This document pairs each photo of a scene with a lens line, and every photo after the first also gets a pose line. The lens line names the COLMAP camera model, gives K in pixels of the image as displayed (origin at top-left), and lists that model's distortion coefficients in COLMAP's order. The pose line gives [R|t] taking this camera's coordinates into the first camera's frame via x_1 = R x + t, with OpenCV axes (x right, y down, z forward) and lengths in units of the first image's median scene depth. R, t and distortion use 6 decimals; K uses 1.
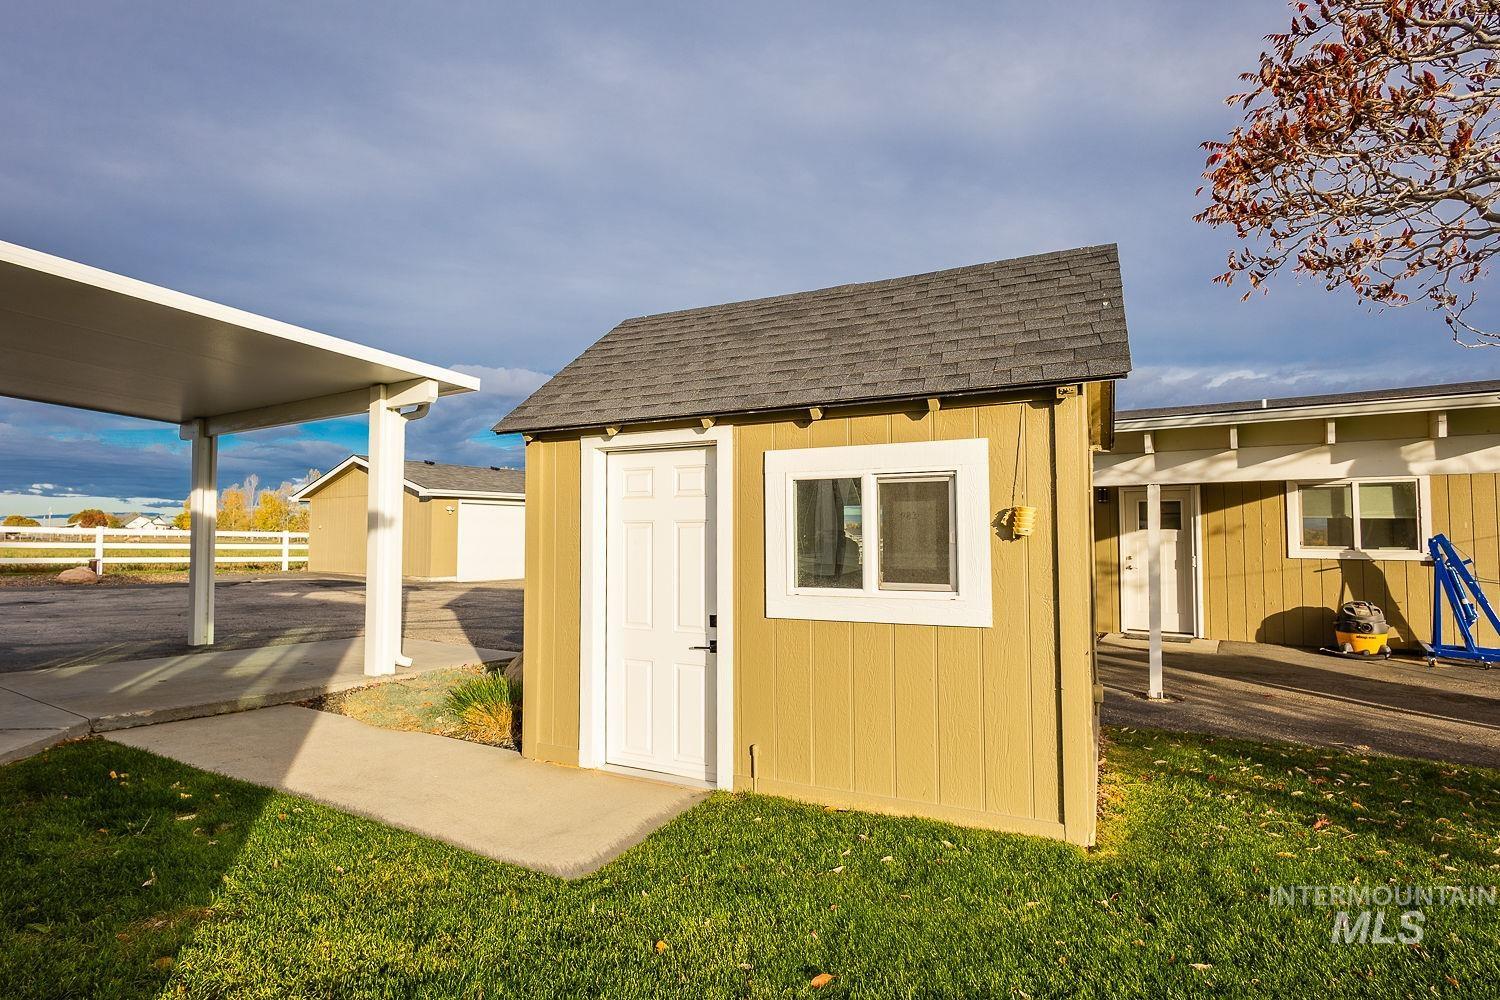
lens RADIAL K [[799.9, 0, 750.0], [0, 799.9, 500.0], [0, 0, 1]] dist [0.001323, 0.000309]
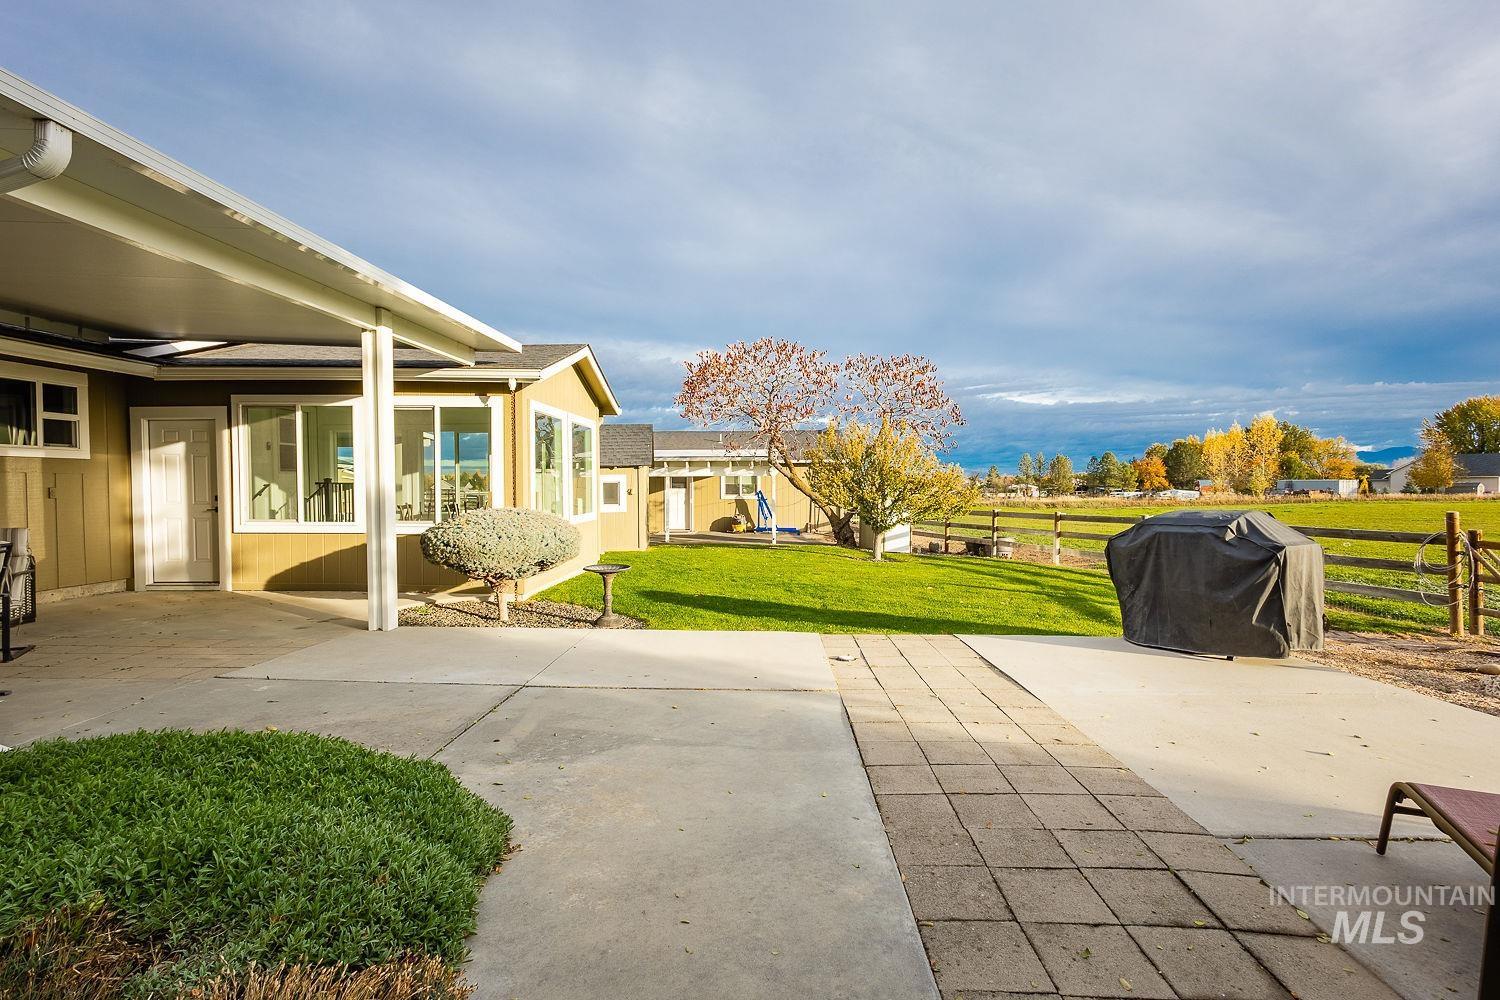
lens RADIAL K [[799.9, 0, 750.0], [0, 799.9, 500.0], [0, 0, 1]] dist [0.001323, 0.000309]
pose [[0.874744, -0.013679, 0.484391, -0.592310], [-0.017425, 0.998067, 0.059652, -0.094866], [-0.484271, -0.060621, 0.872815, -1.532075]]
